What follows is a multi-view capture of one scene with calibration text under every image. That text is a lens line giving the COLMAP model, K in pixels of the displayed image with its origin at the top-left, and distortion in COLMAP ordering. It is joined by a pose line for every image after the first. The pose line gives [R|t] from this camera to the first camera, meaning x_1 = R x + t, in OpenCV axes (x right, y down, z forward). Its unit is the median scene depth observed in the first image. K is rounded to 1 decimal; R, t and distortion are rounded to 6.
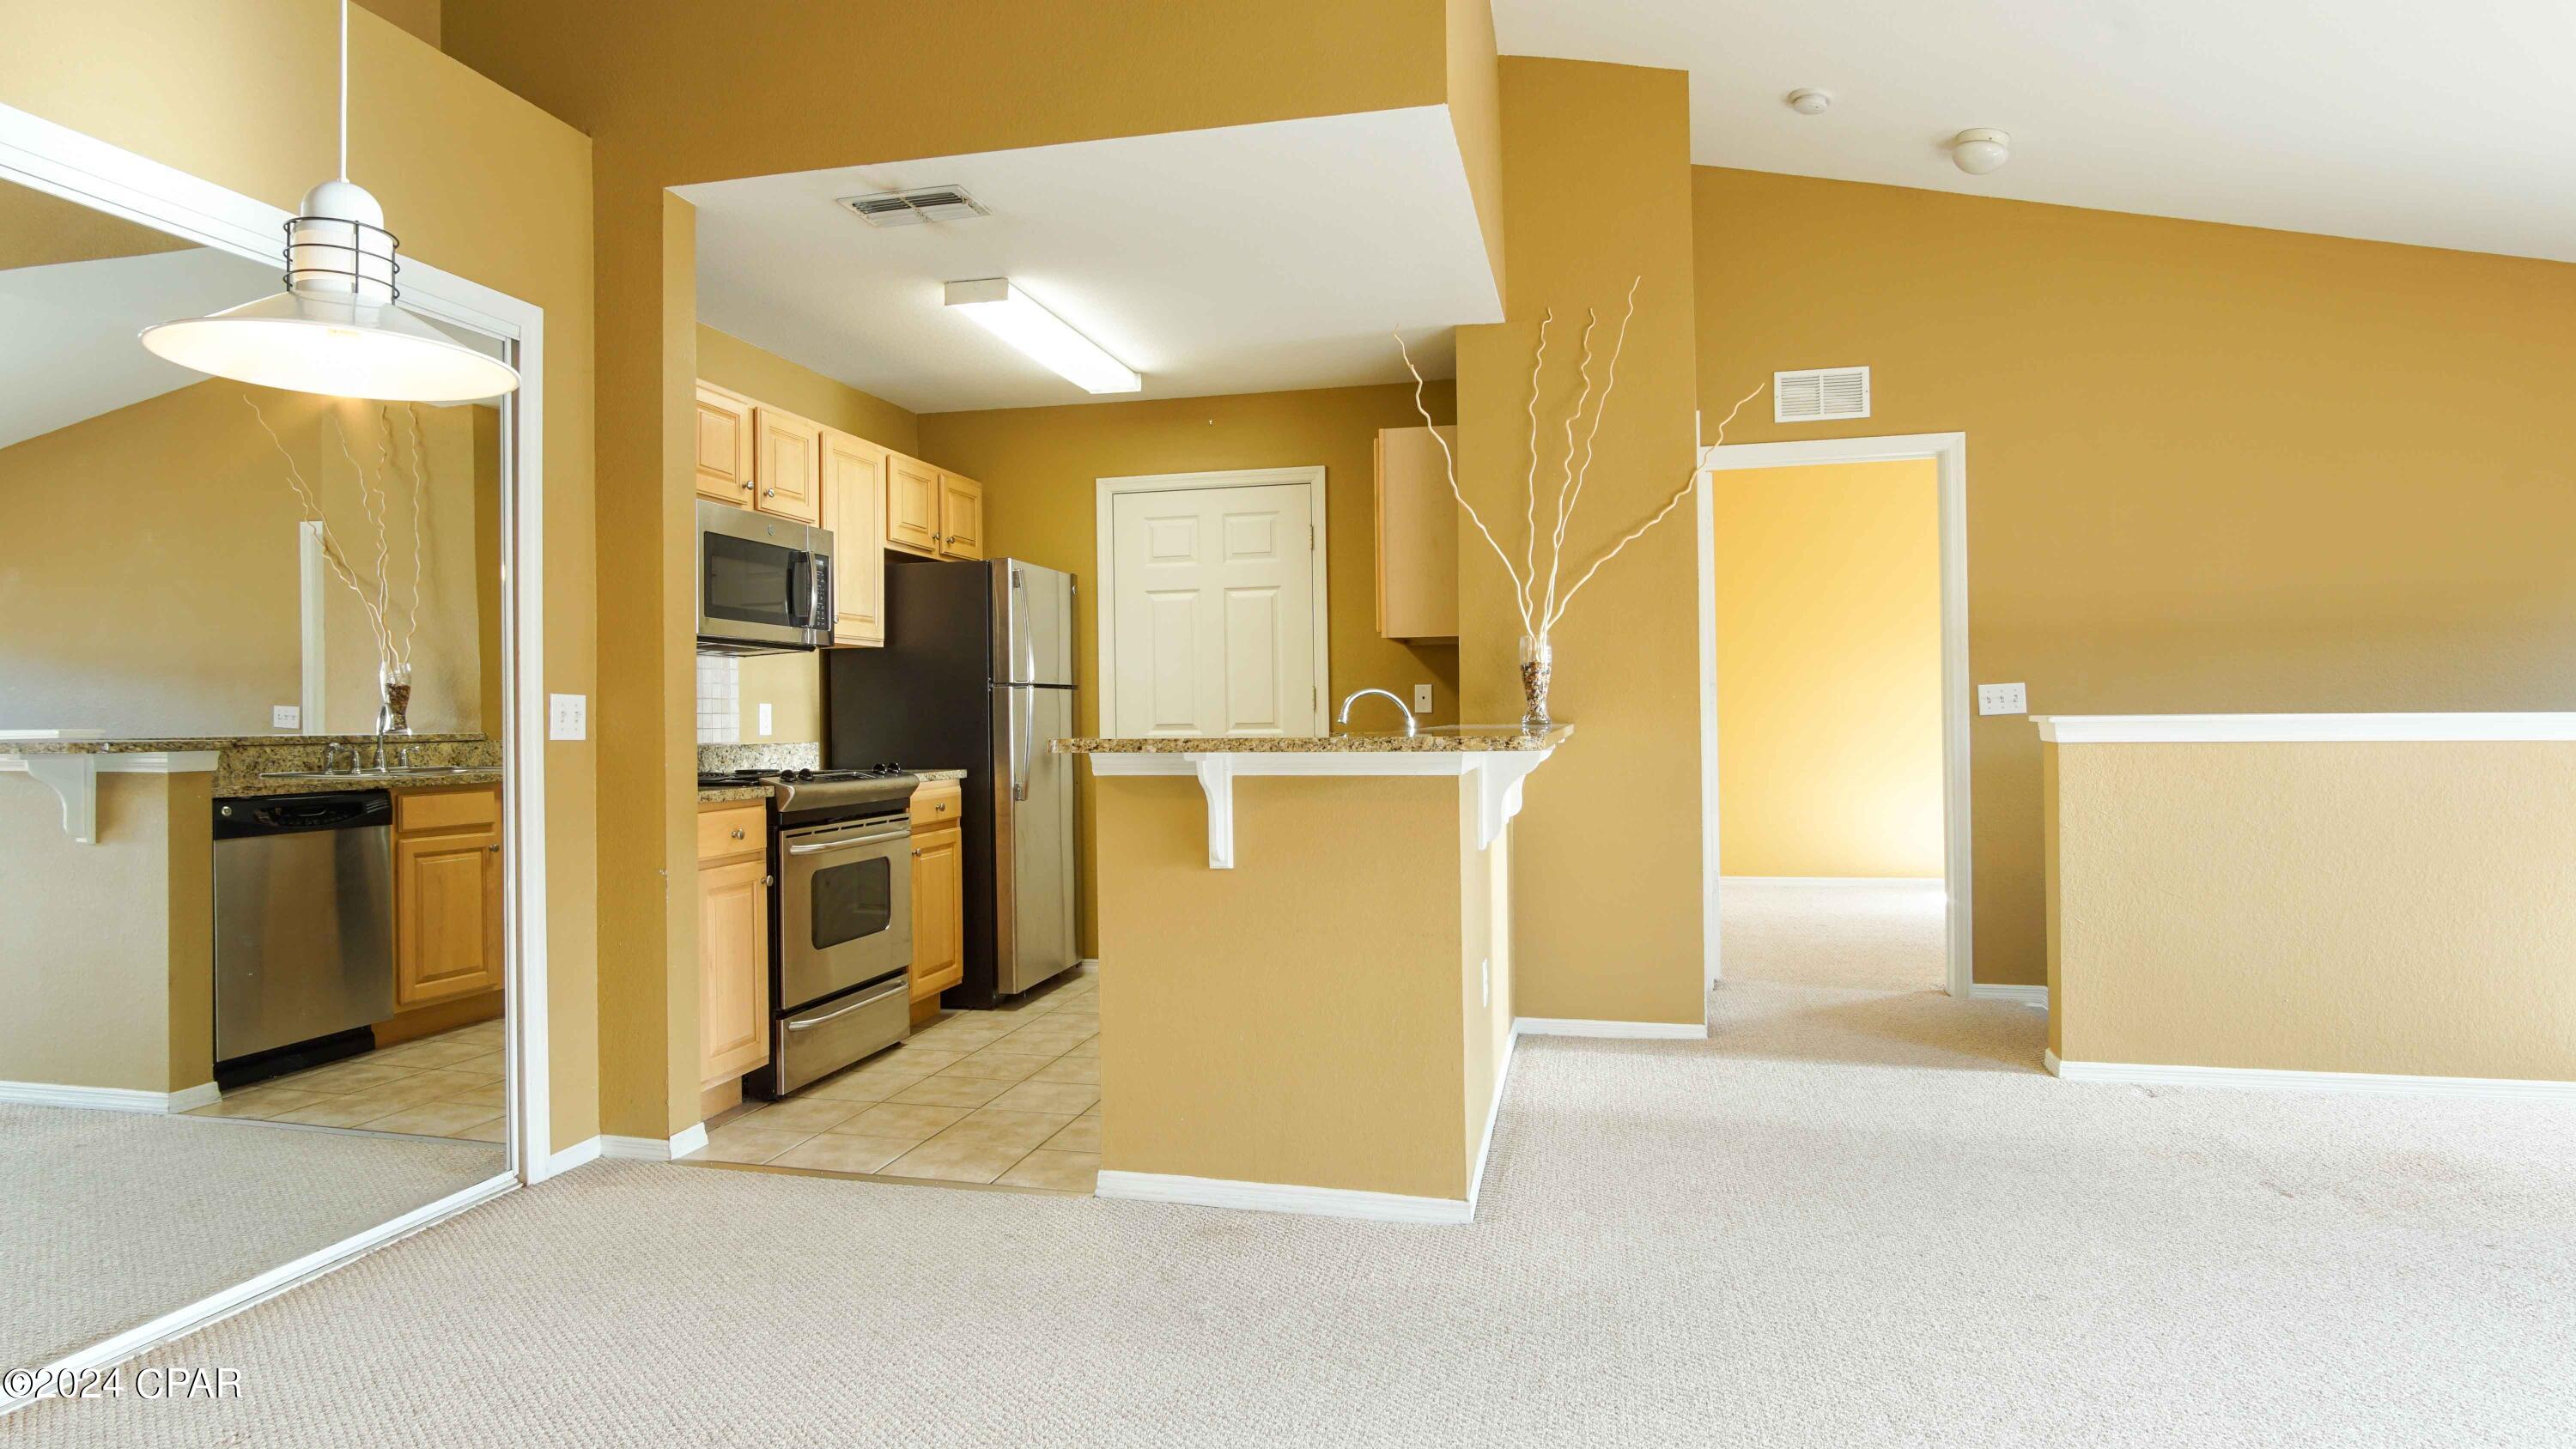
lens RADIAL K [[1437.1, 0, 1292.8], [0, 1437.1, 722.2], [0, 0, 1]] dist [0.001023, 0.002641]
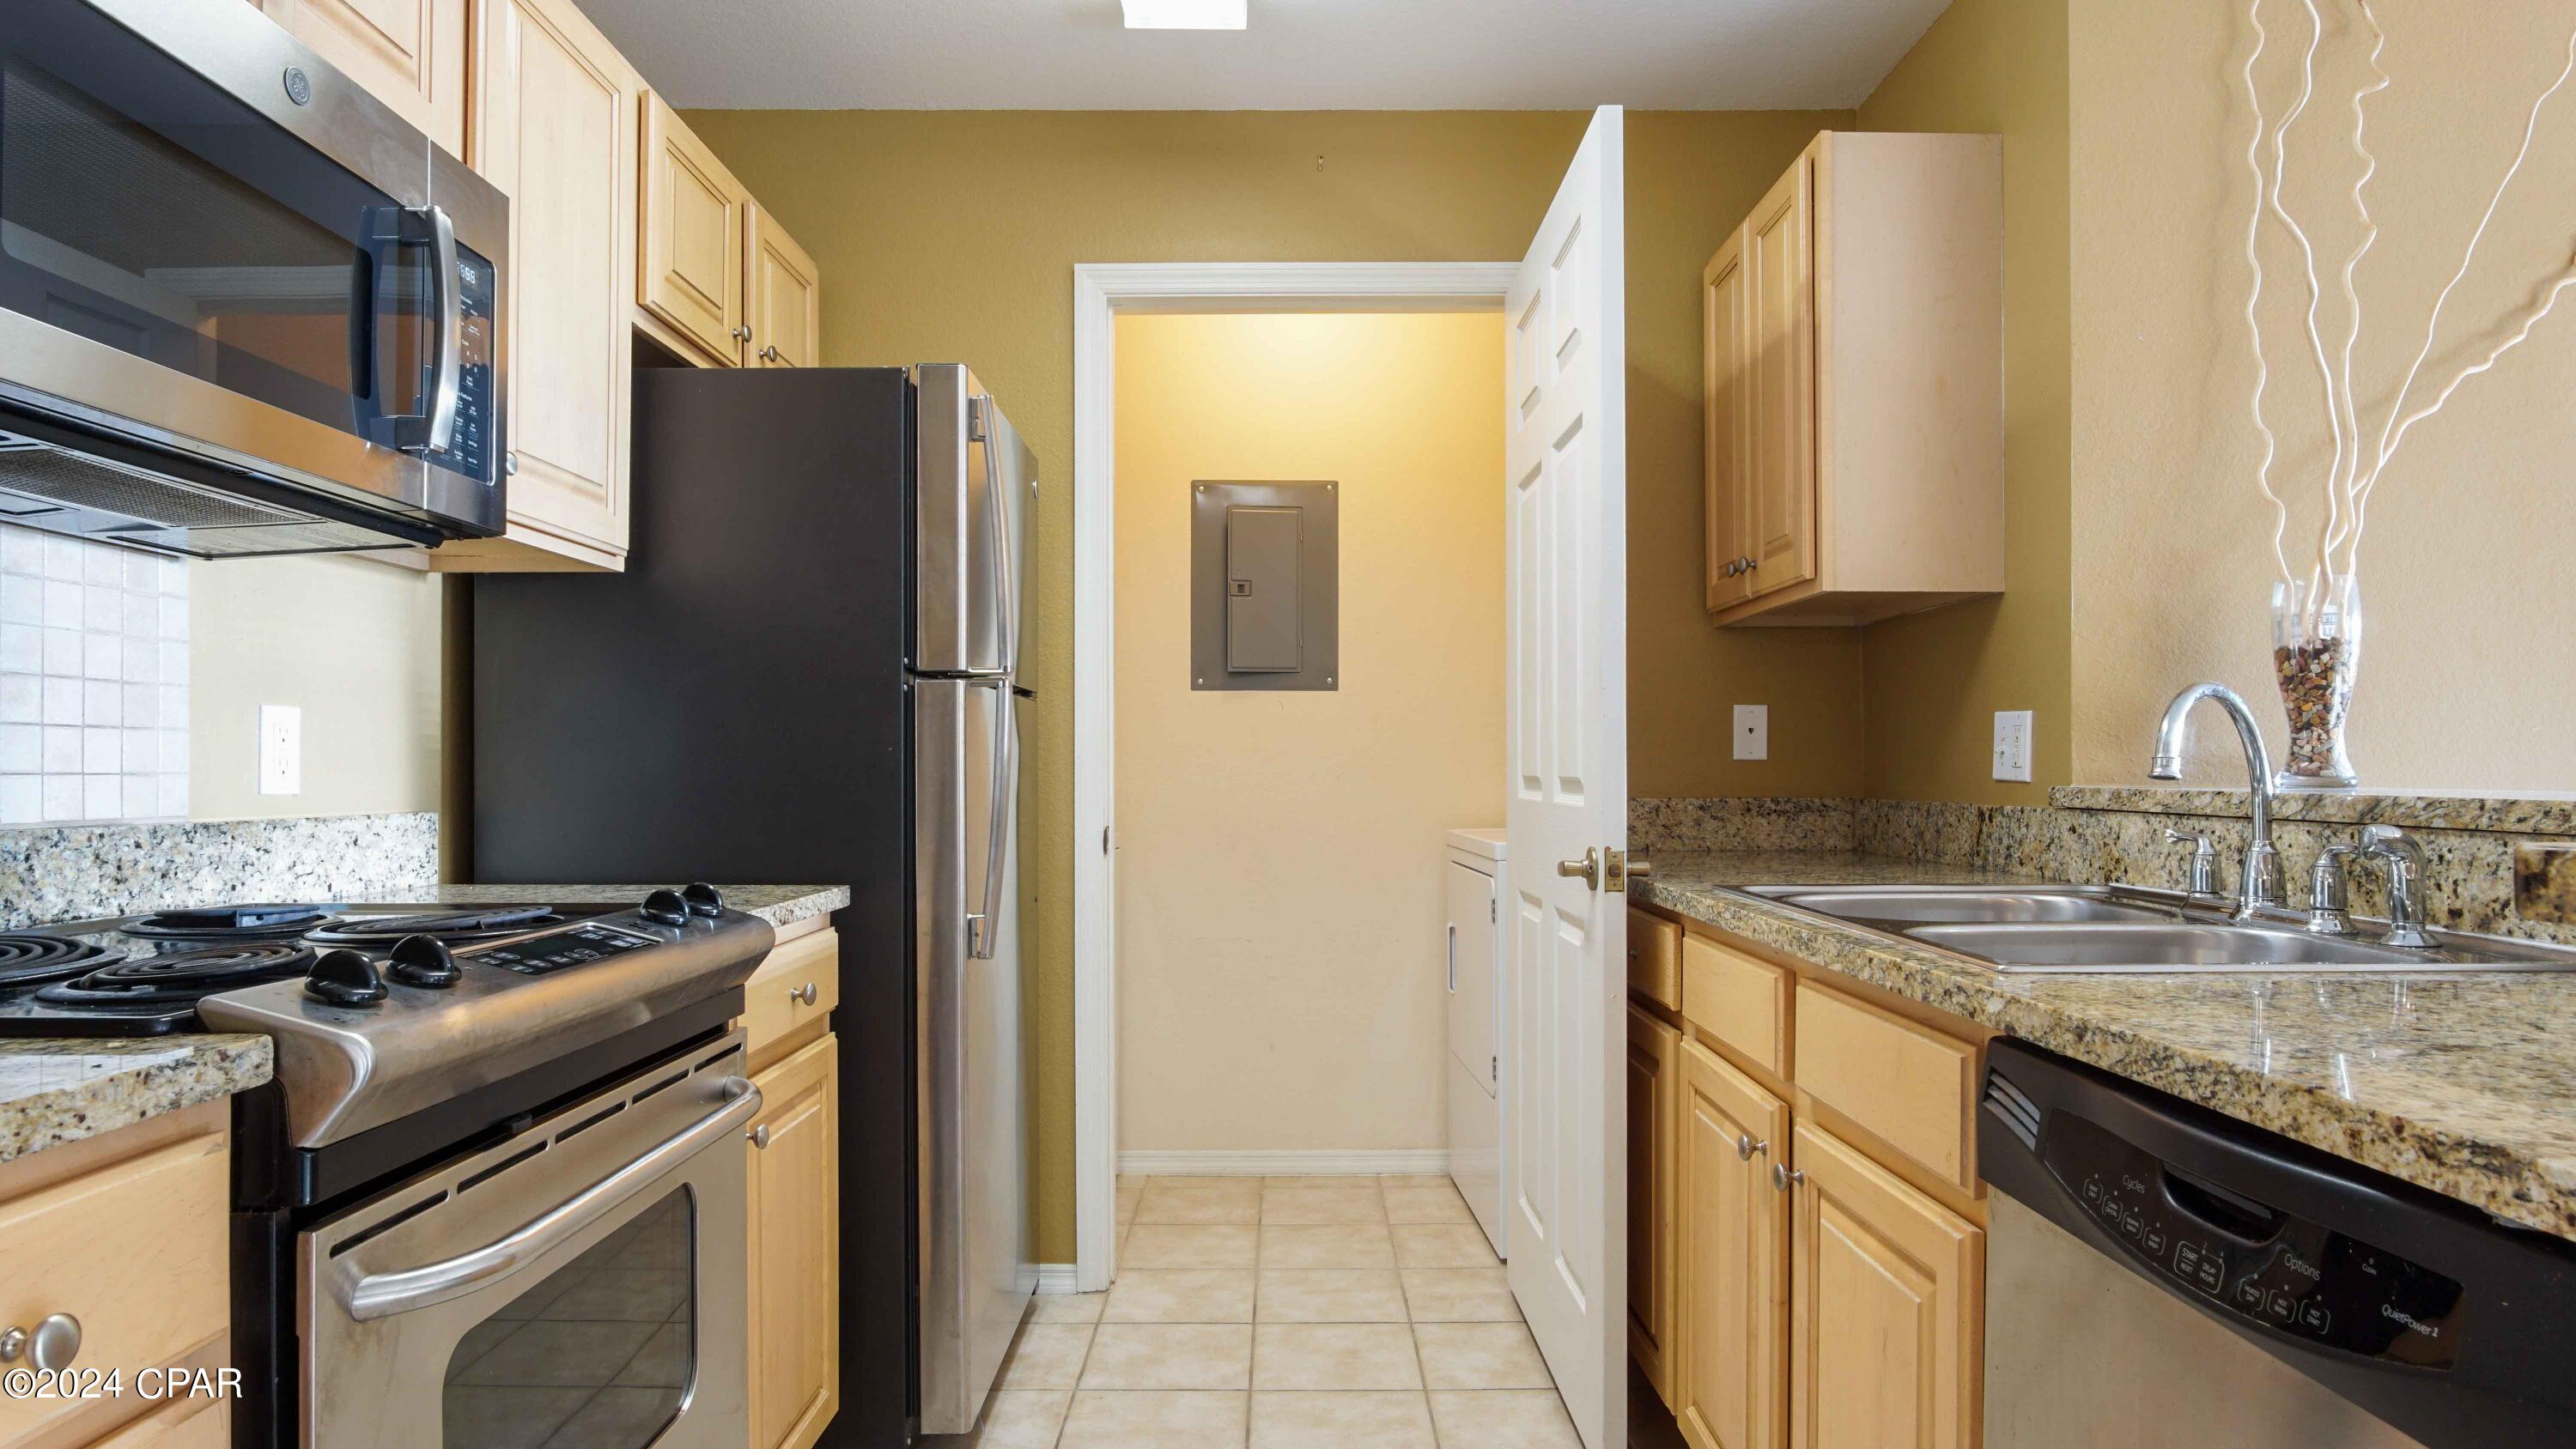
lens RADIAL K [[1491.8, 0, 1282.3], [0, 1491.8, 766.9], [0, 0, 1]] dist [-0.002480, 0.000178]
pose [[0.976002, 0.013309, 0.217353, -0.213046], [-0.011287, 0.999881, -0.010540, 0.003303], [-0.217467, 0.007834, 0.976036, 0.608306]]
